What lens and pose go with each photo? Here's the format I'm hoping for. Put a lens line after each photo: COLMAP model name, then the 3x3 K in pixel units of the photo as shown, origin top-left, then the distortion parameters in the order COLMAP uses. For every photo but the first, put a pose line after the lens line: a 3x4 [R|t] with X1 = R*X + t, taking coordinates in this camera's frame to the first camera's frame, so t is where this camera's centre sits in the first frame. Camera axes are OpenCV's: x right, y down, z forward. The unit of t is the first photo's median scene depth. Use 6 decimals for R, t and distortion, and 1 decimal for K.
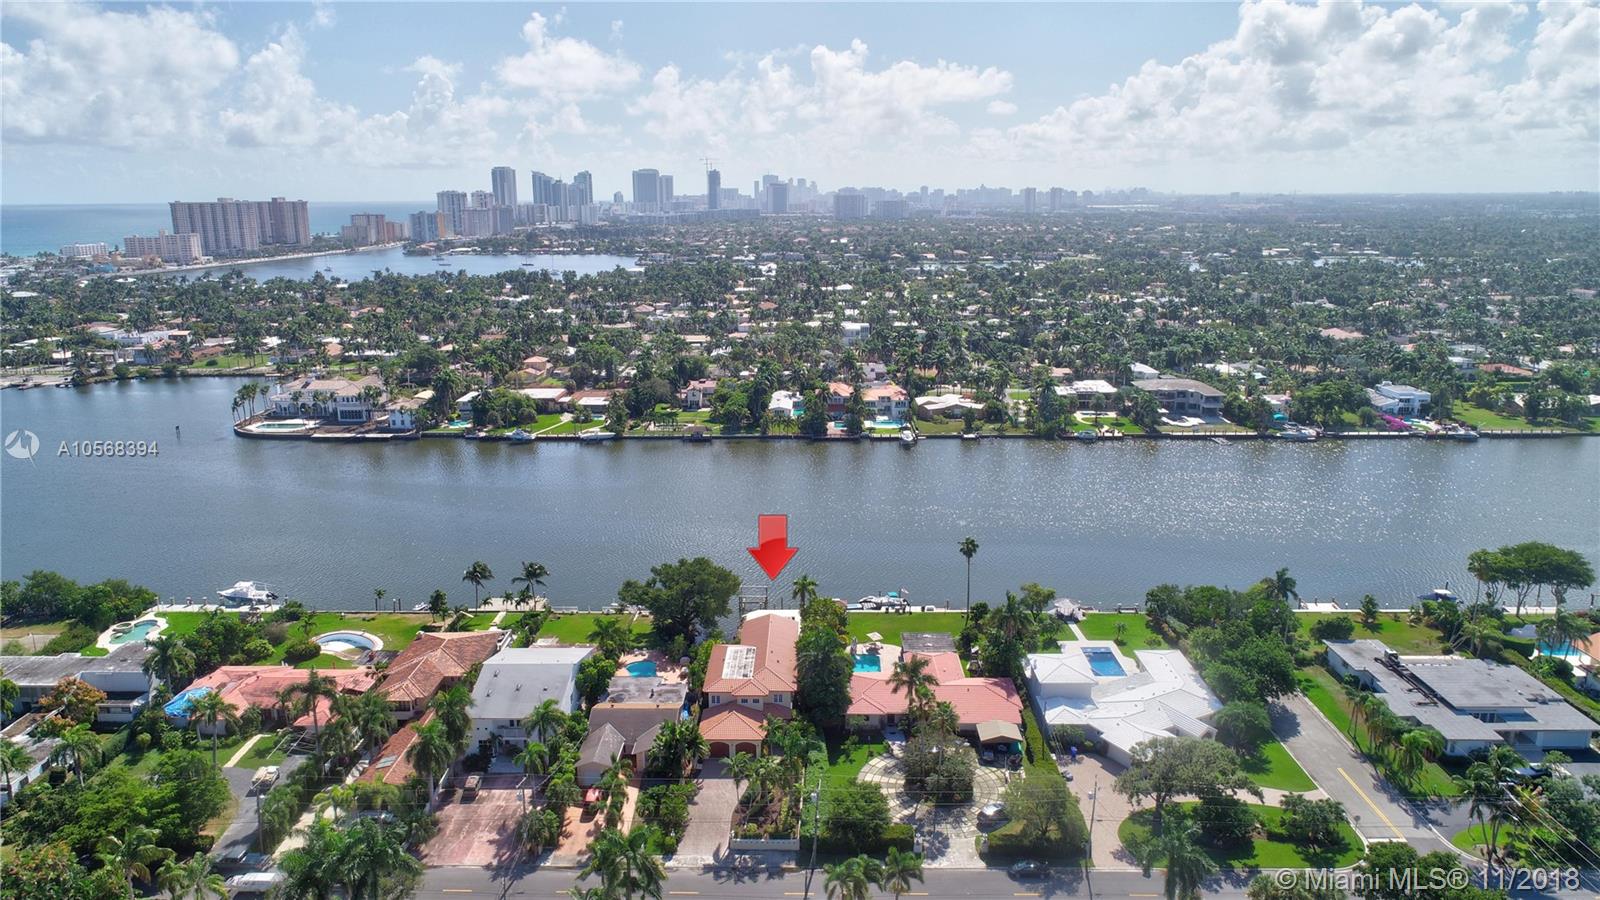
lens RADIAL K [[1073.6, 0, 796.8], [0, 1073.6, 456.1], [0, 0, 1]] dist [0.000831, -0.003035]
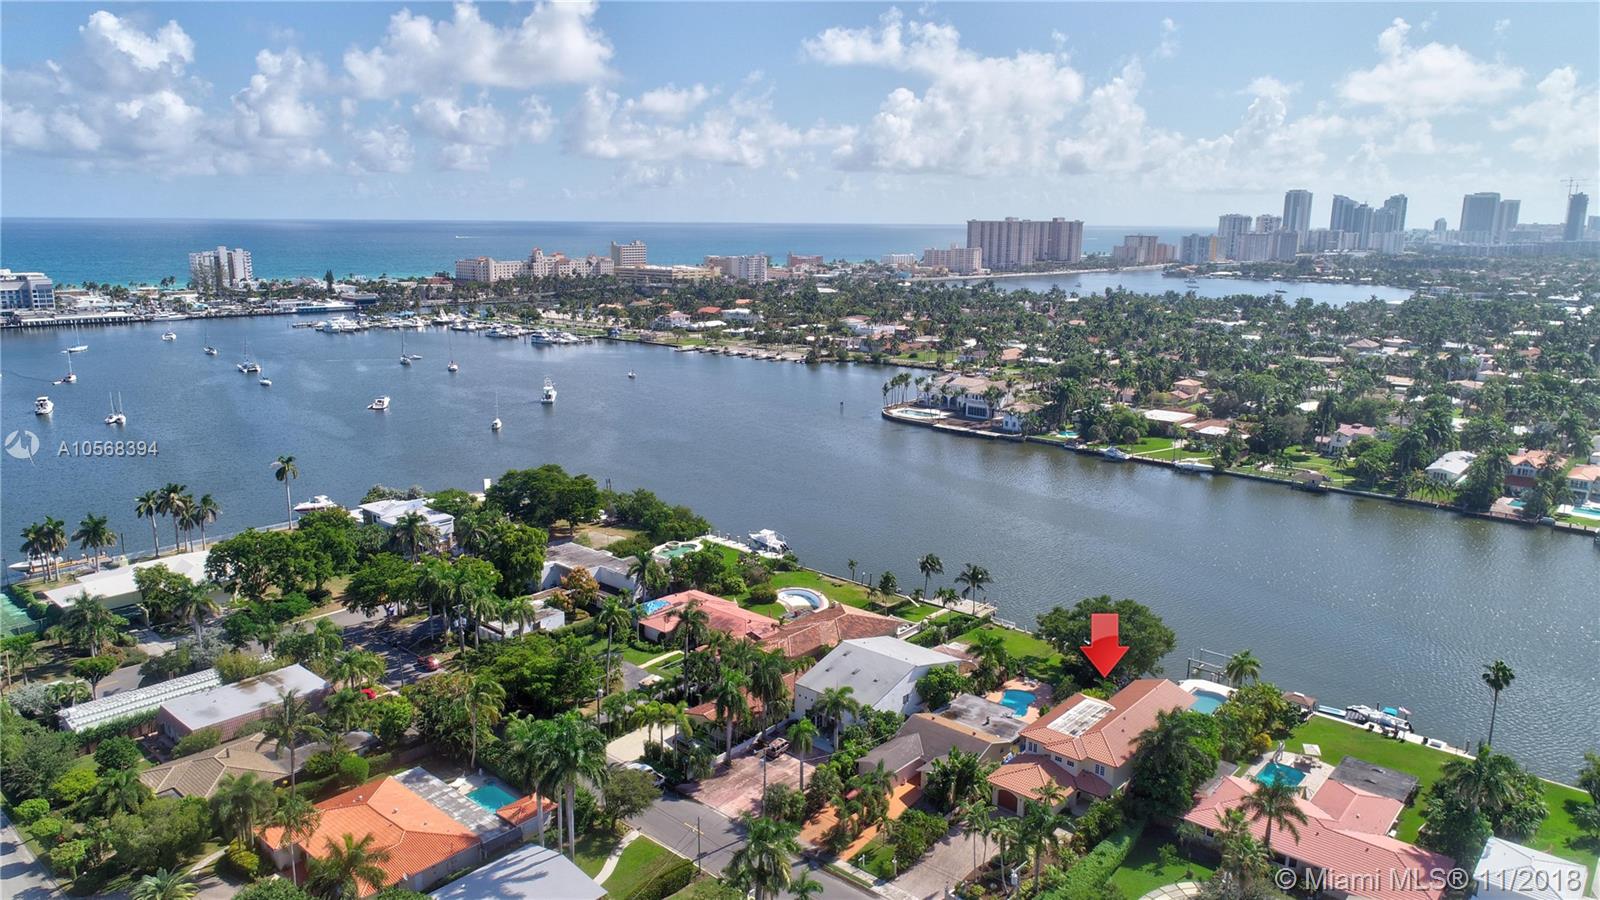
lens RADIAL K [[1073.6, 0, 796.8], [0, 1073.6, 456.1], [0, 0, 1]] dist [0.000831, -0.003035]
pose [[0.761597, 0.152212, -0.629922, 0.124139], [-0.166329, 0.985376, 0.037005, -0.004839], [0.626342, 0.076592, 0.775776, 0.069768]]
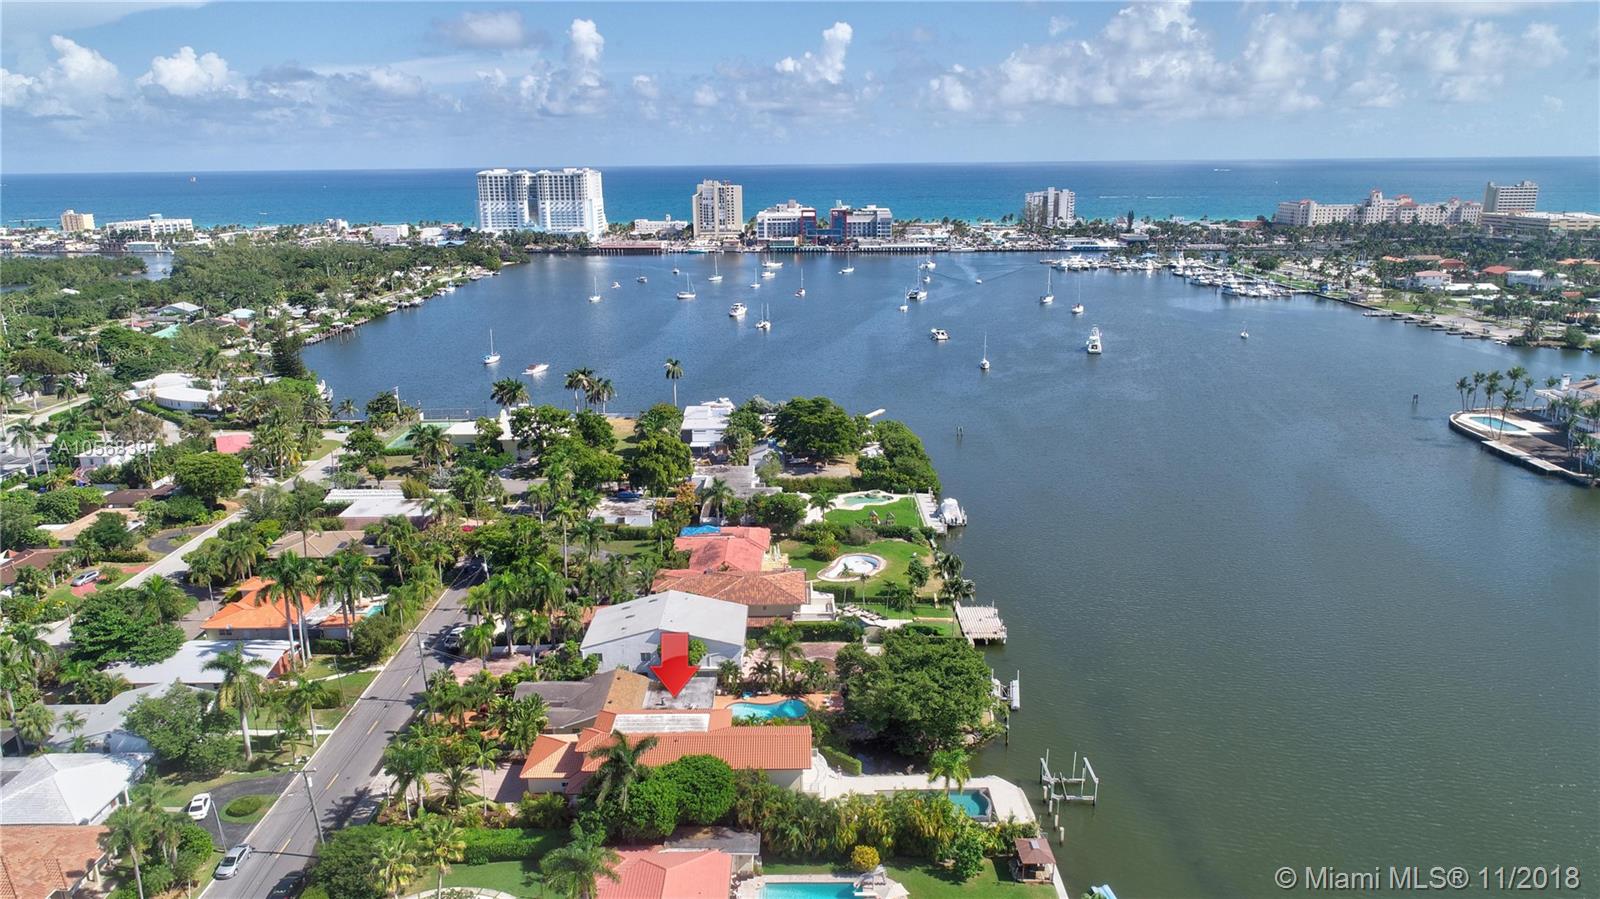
lens RADIAL K [[1073.6, 0, 796.8], [0, 1073.6, 455.6], [0, 0, 1]] dist [0.000831, -0.003035]
pose [[0.017830, 0.271362, -0.962312, 0.280617], [-0.226268, 0.938591, 0.260480, -0.094377], [0.973902, 0.213096, 0.078136, 0.428128]]
